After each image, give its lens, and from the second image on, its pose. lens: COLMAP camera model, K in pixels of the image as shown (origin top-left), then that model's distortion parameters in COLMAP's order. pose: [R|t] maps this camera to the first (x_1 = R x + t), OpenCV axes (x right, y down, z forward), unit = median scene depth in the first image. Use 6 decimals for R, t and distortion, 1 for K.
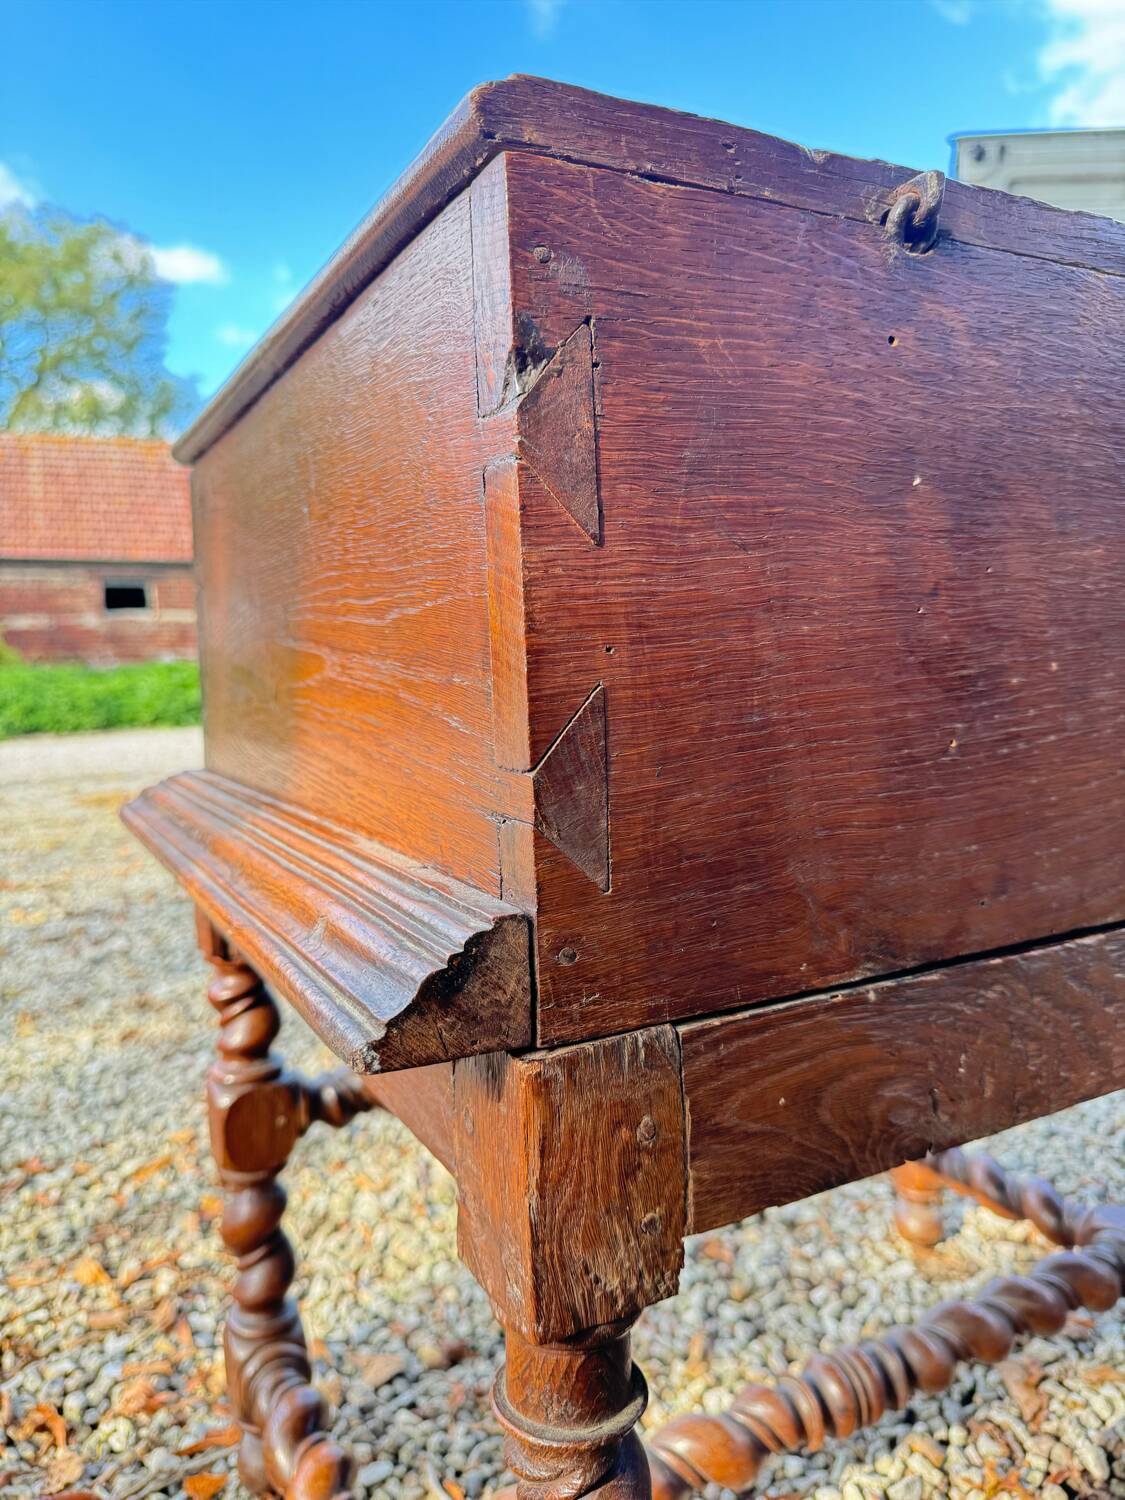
lens RADIAL K [[1087.8, 0, 566.7], [0, 1087.8, 751.6], [0, 0, 1]] dist [0.011026, -0.018147]
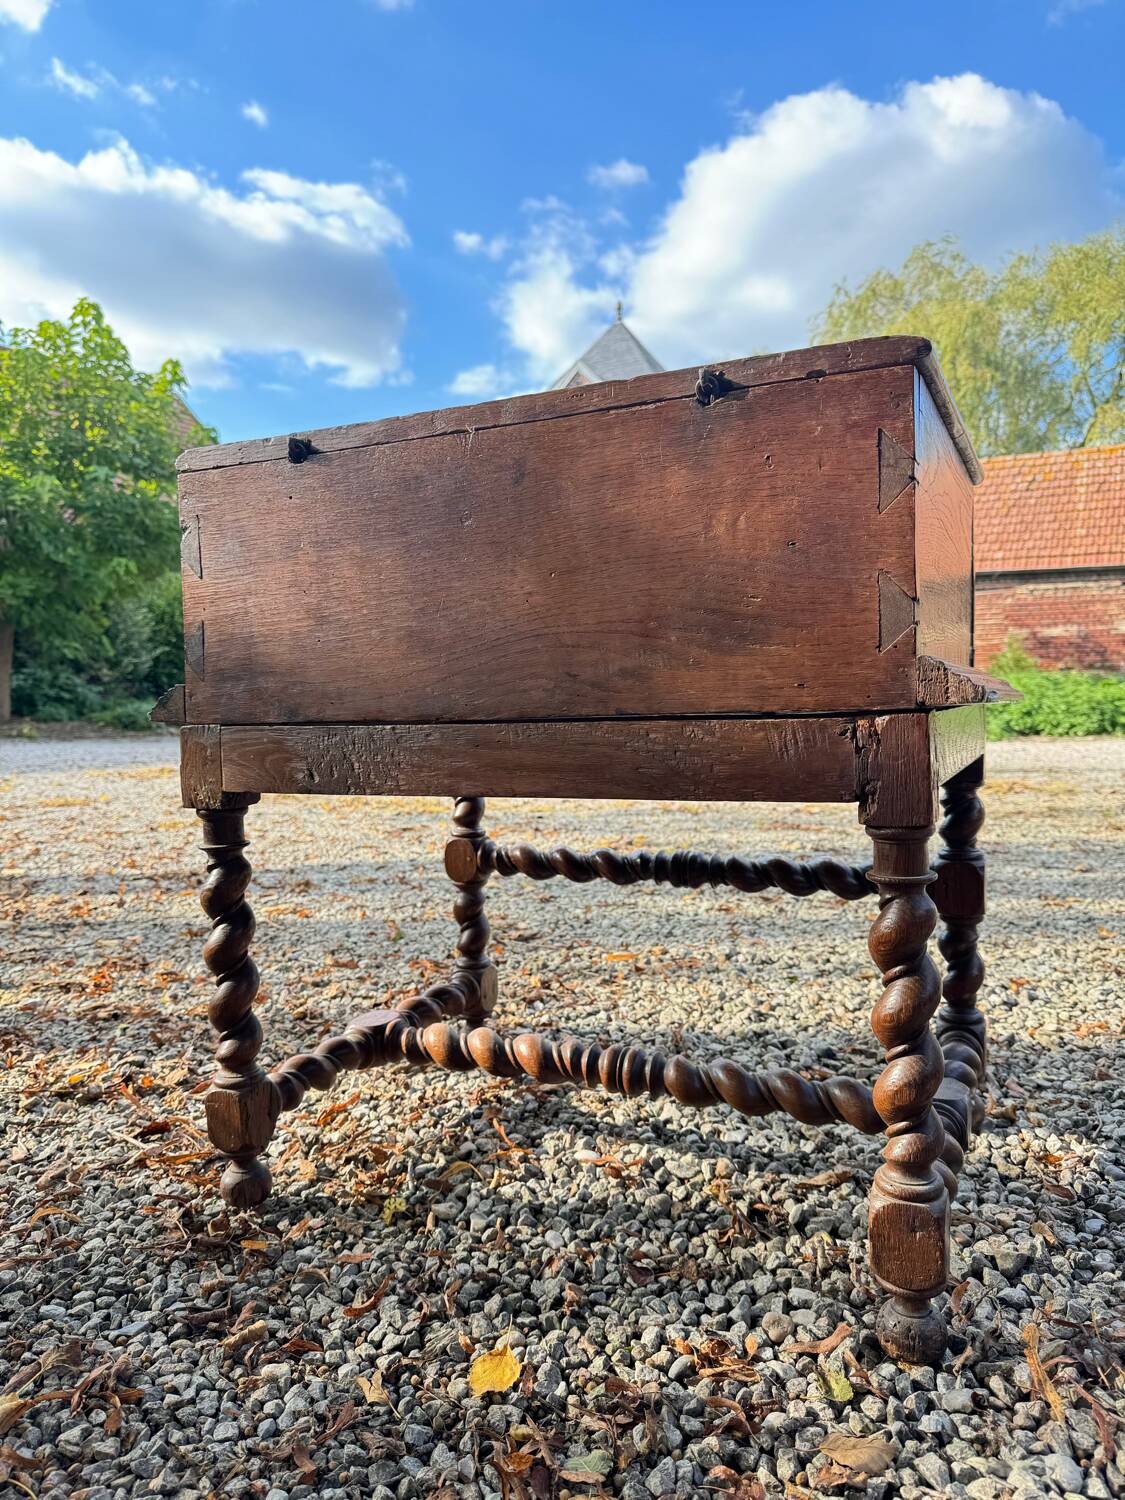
lens RADIAL K [[1087.8, 0, 566.7], [0, 1087.8, 751.6], [0, 0, 1]] dist [0.011026, -0.018147]
pose [[0.560161, 0.069692, -0.825447, 2.795076], [-0.077504, 0.996493, 0.031538, 0.126239], [0.824750, 0.046309, 0.563598, 0.016736]]
